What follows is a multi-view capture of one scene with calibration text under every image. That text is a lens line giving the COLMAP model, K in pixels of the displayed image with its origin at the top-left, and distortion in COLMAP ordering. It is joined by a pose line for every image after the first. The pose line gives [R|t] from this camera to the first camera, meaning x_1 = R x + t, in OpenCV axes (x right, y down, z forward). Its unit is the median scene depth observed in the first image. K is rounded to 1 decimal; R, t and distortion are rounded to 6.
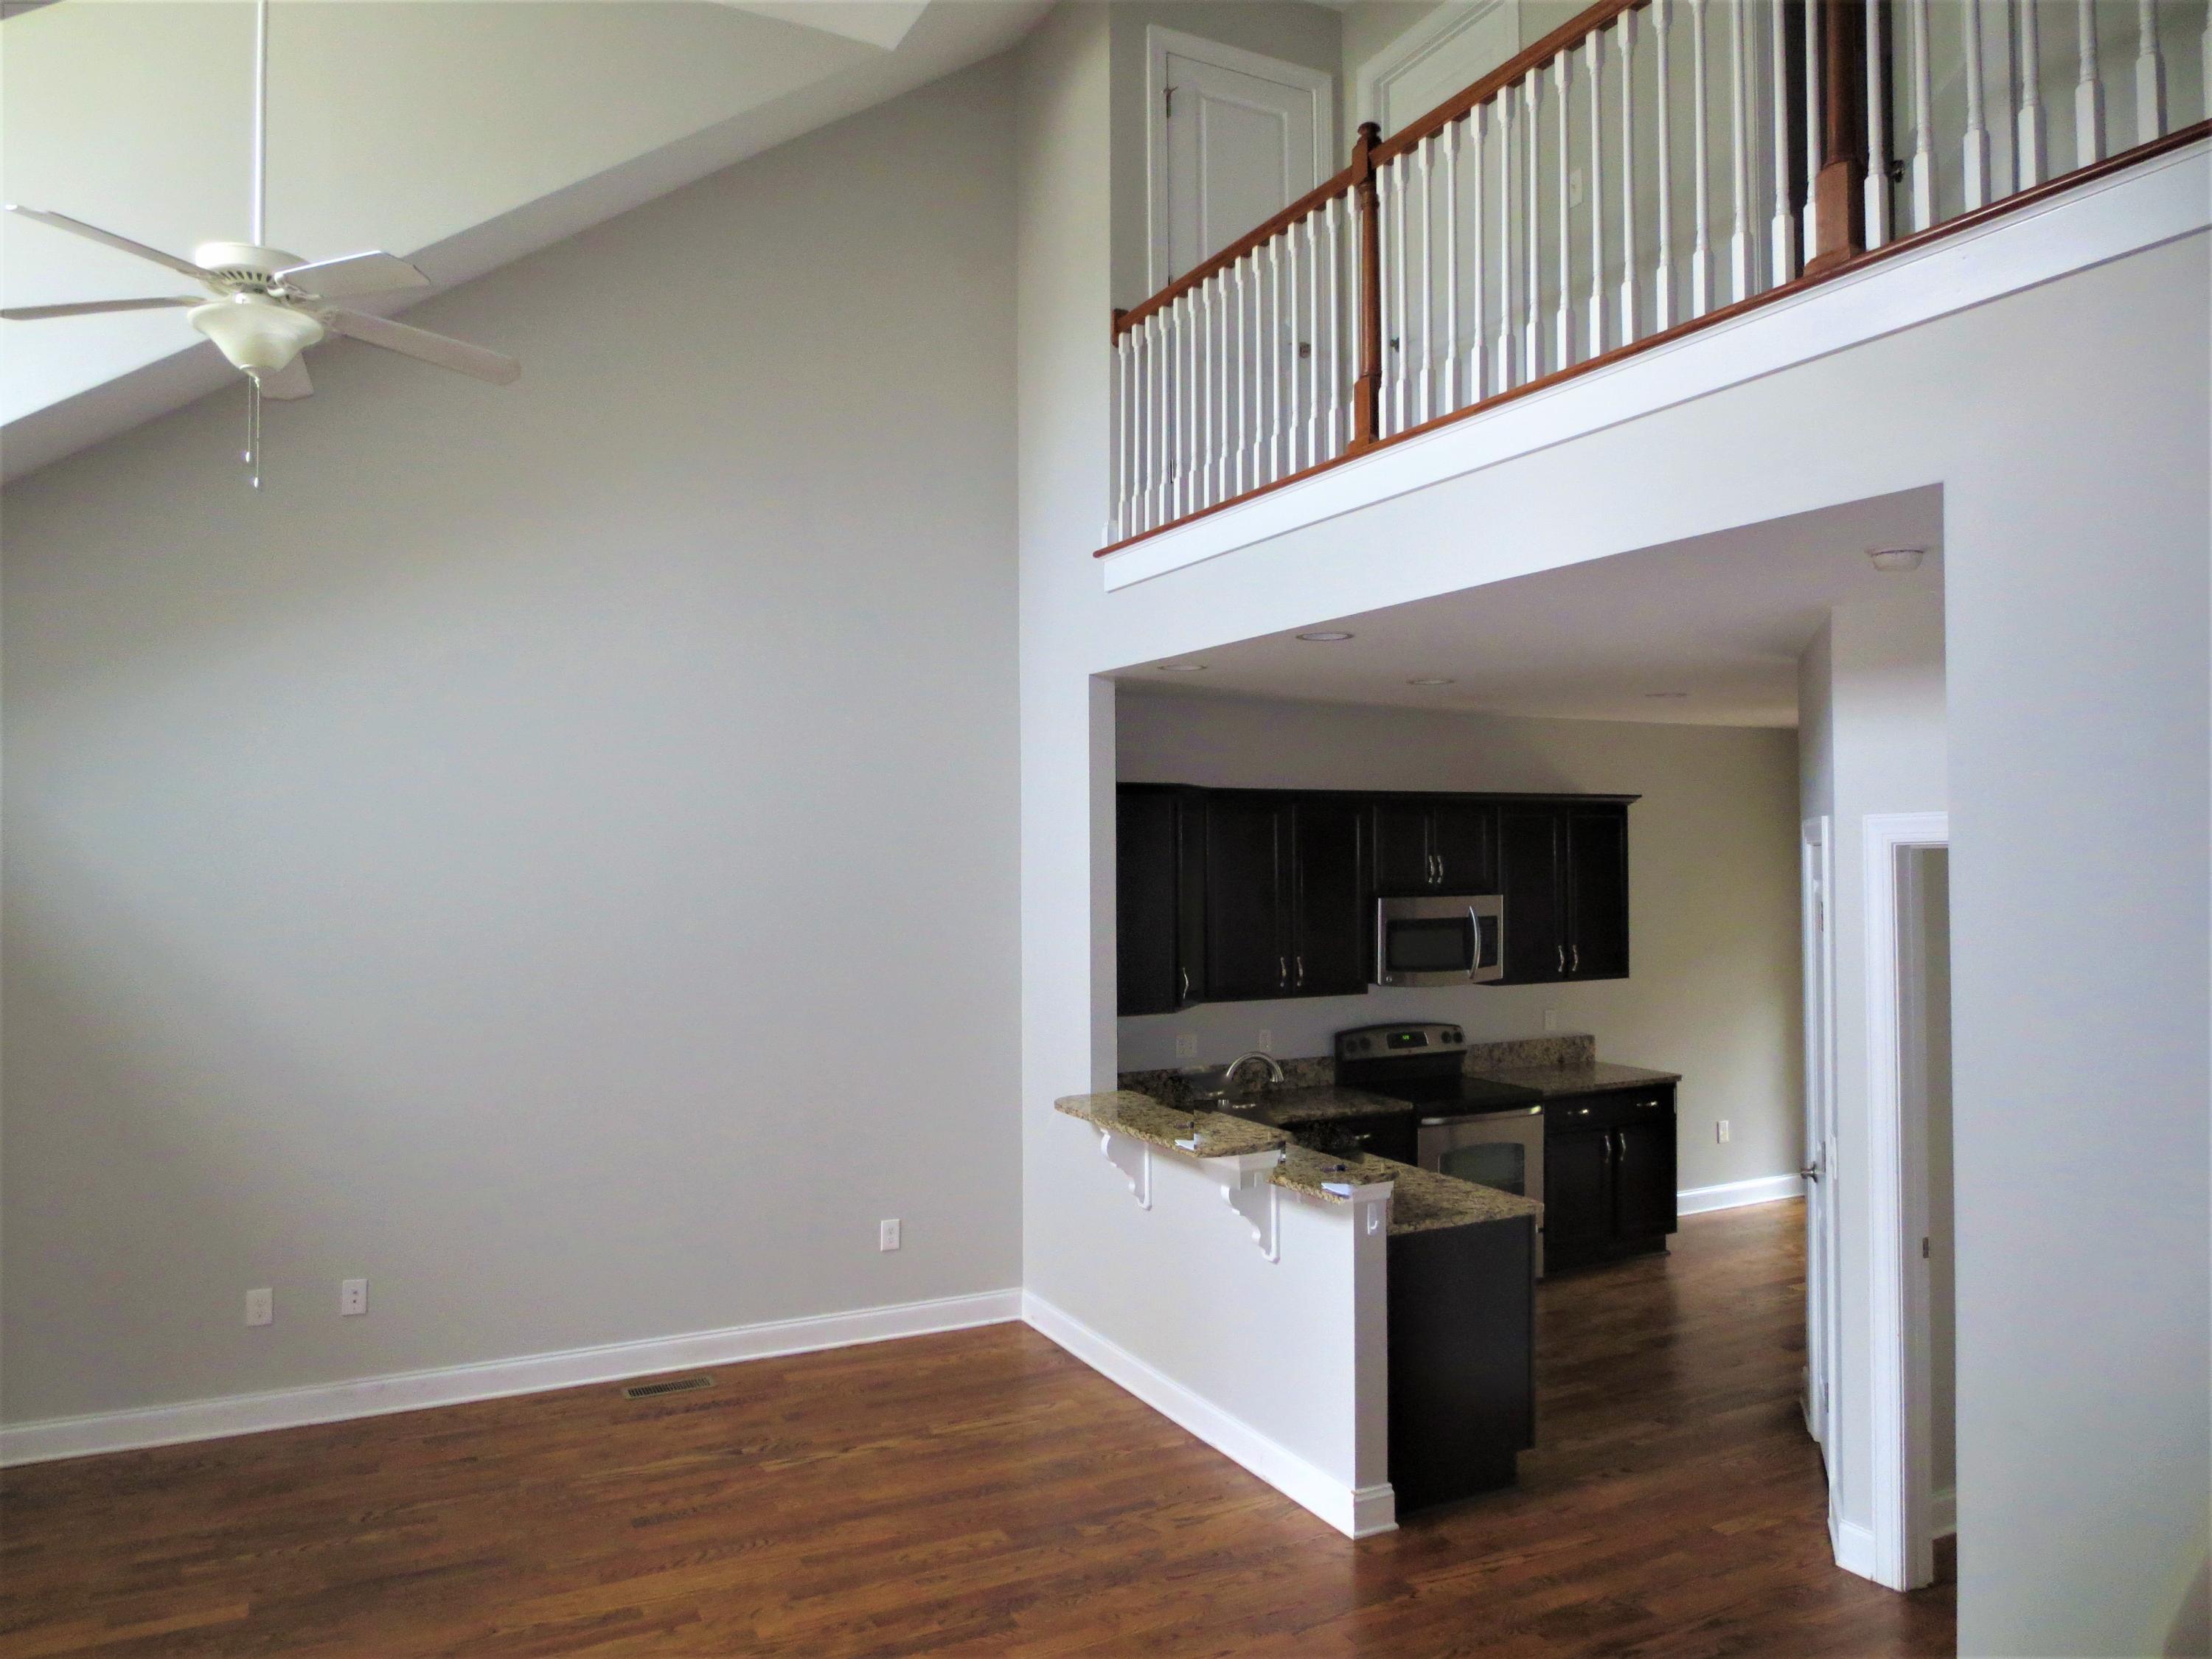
lens RADIAL K [[1569.2, 0, 1111.4], [0, 1569.2, 896.7], [0, 0, 1]] dist [-0.030277, 0.020222]
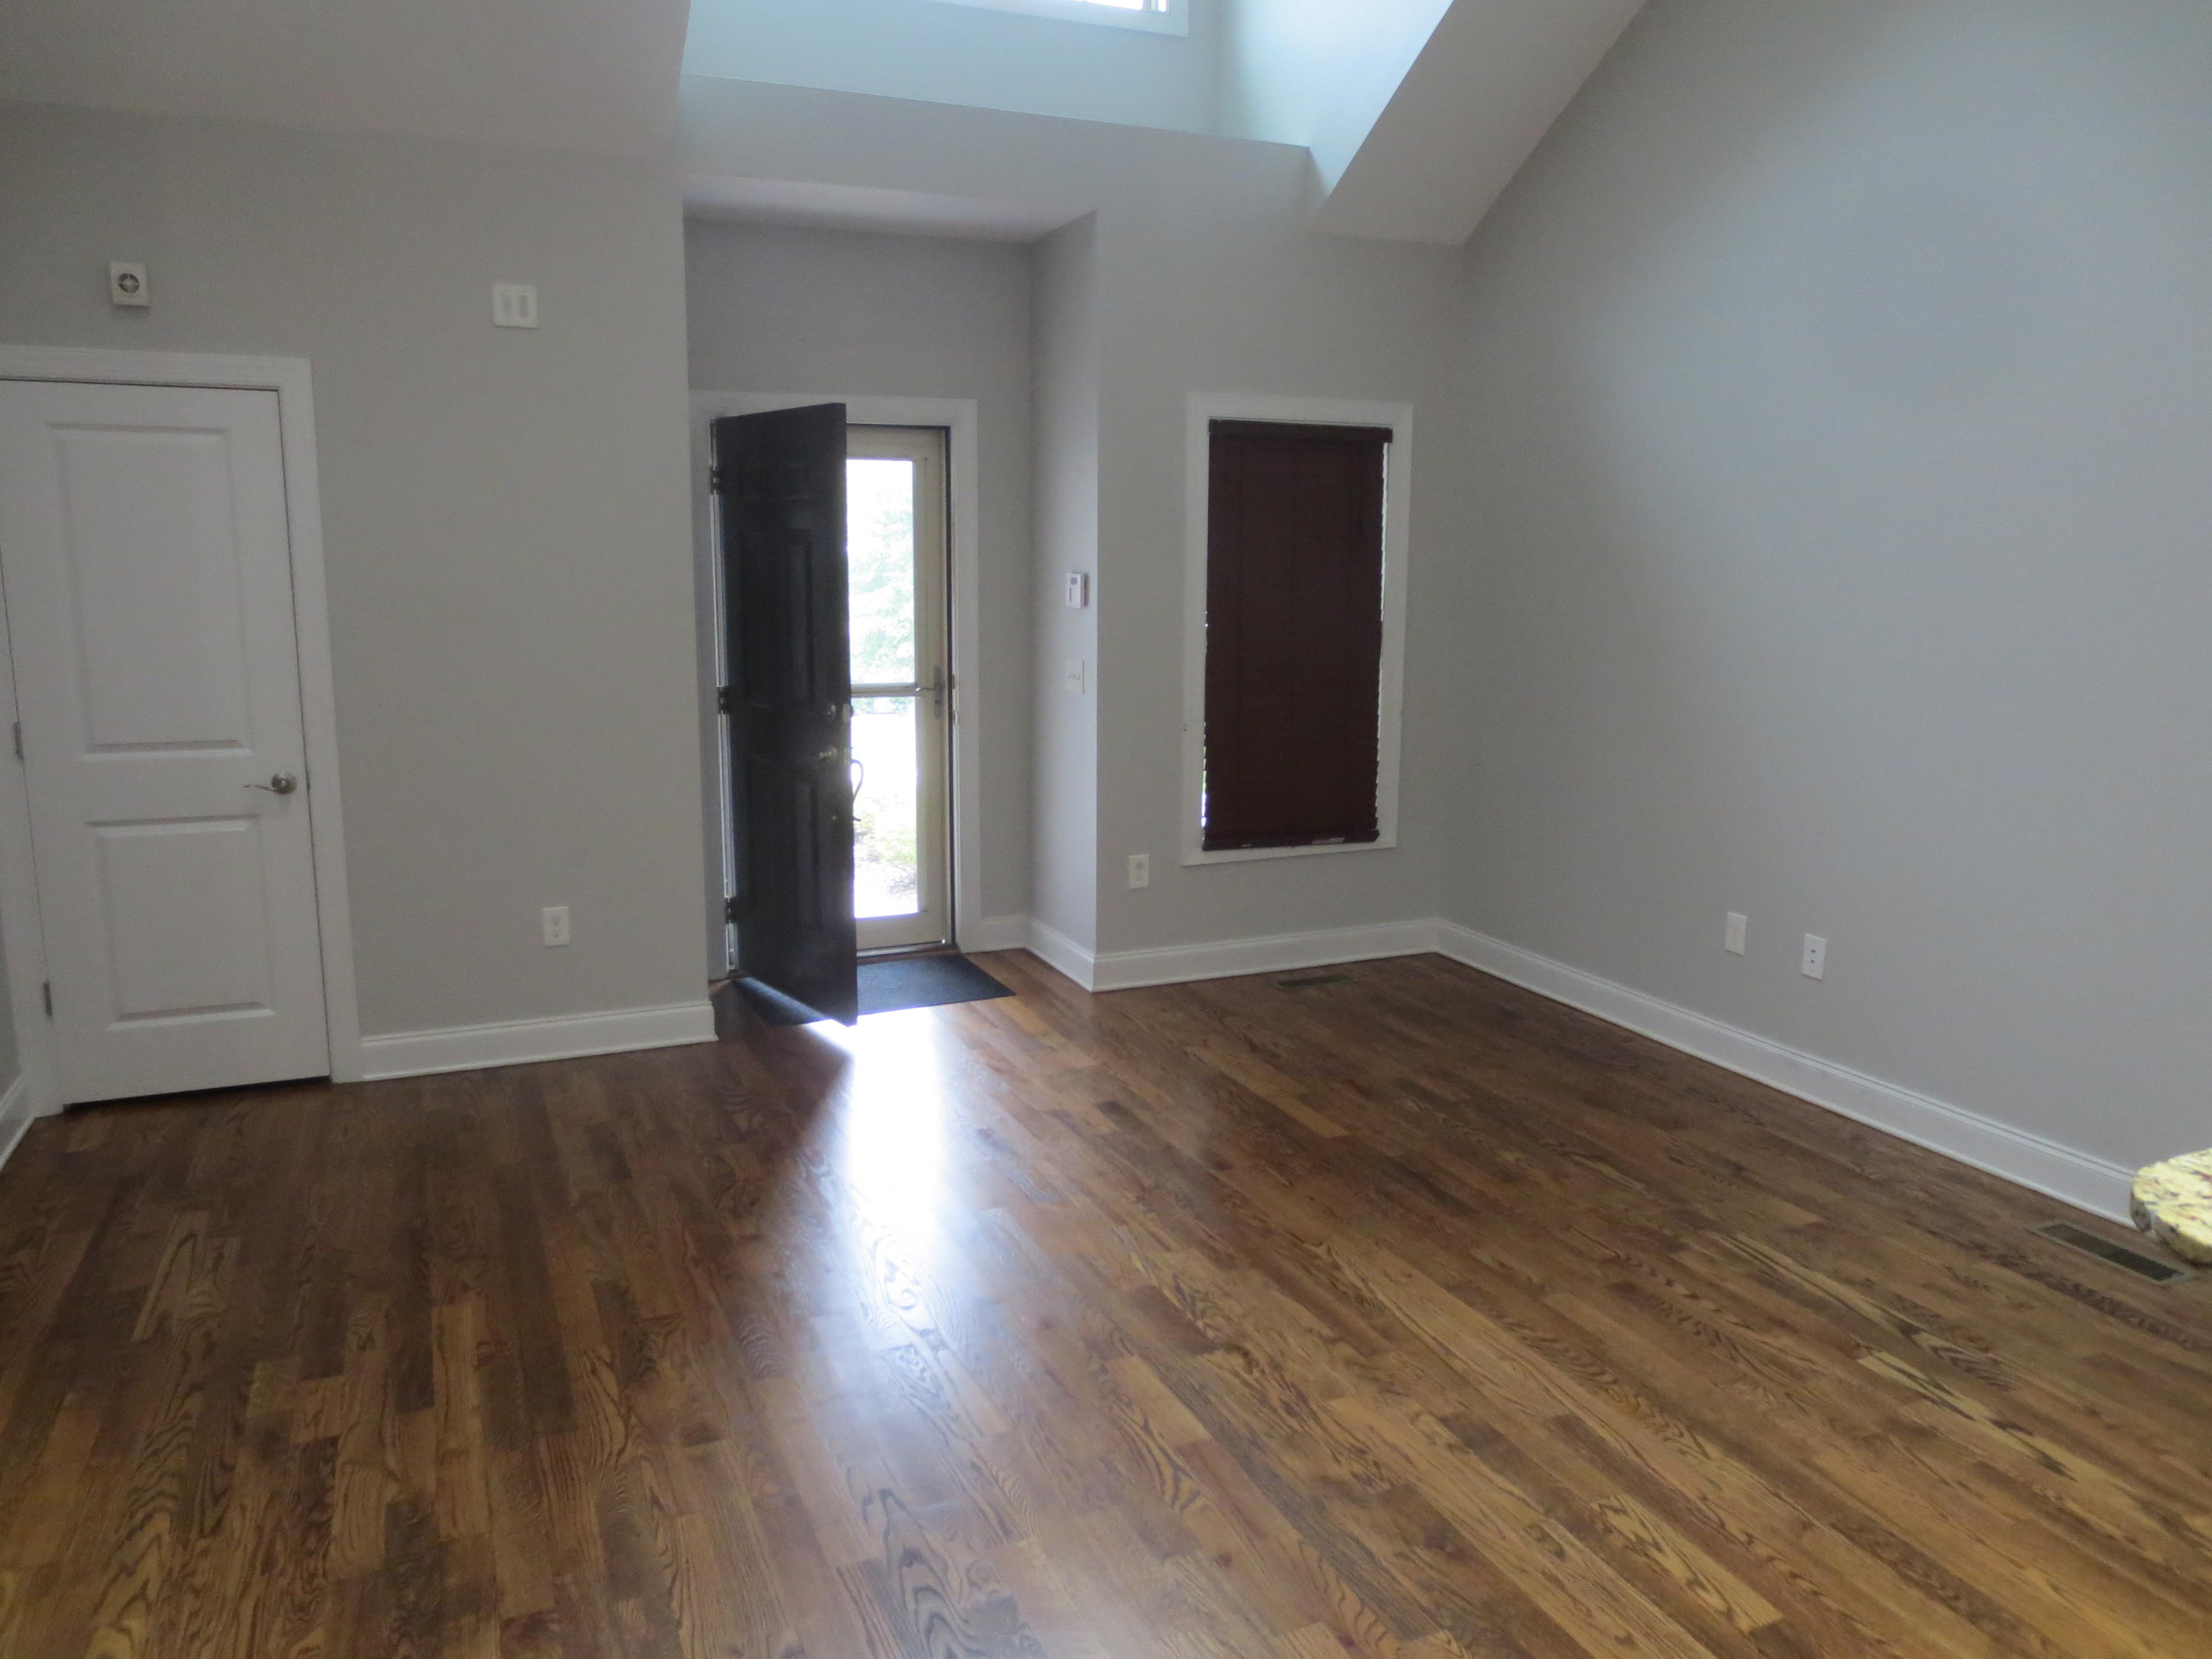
lens RADIAL K [[1569.2, 0, 1111.3], [0, 1569.2, 822.5], [0, 0, 1]] dist [-0.030277, 0.020222]
pose [[-0.083067, 0.164659, -0.982847, 0.388146], [-0.024384, 0.985624, 0.167185, 0.065228], [0.996246, 0.037854, -0.077858, 0.775370]]
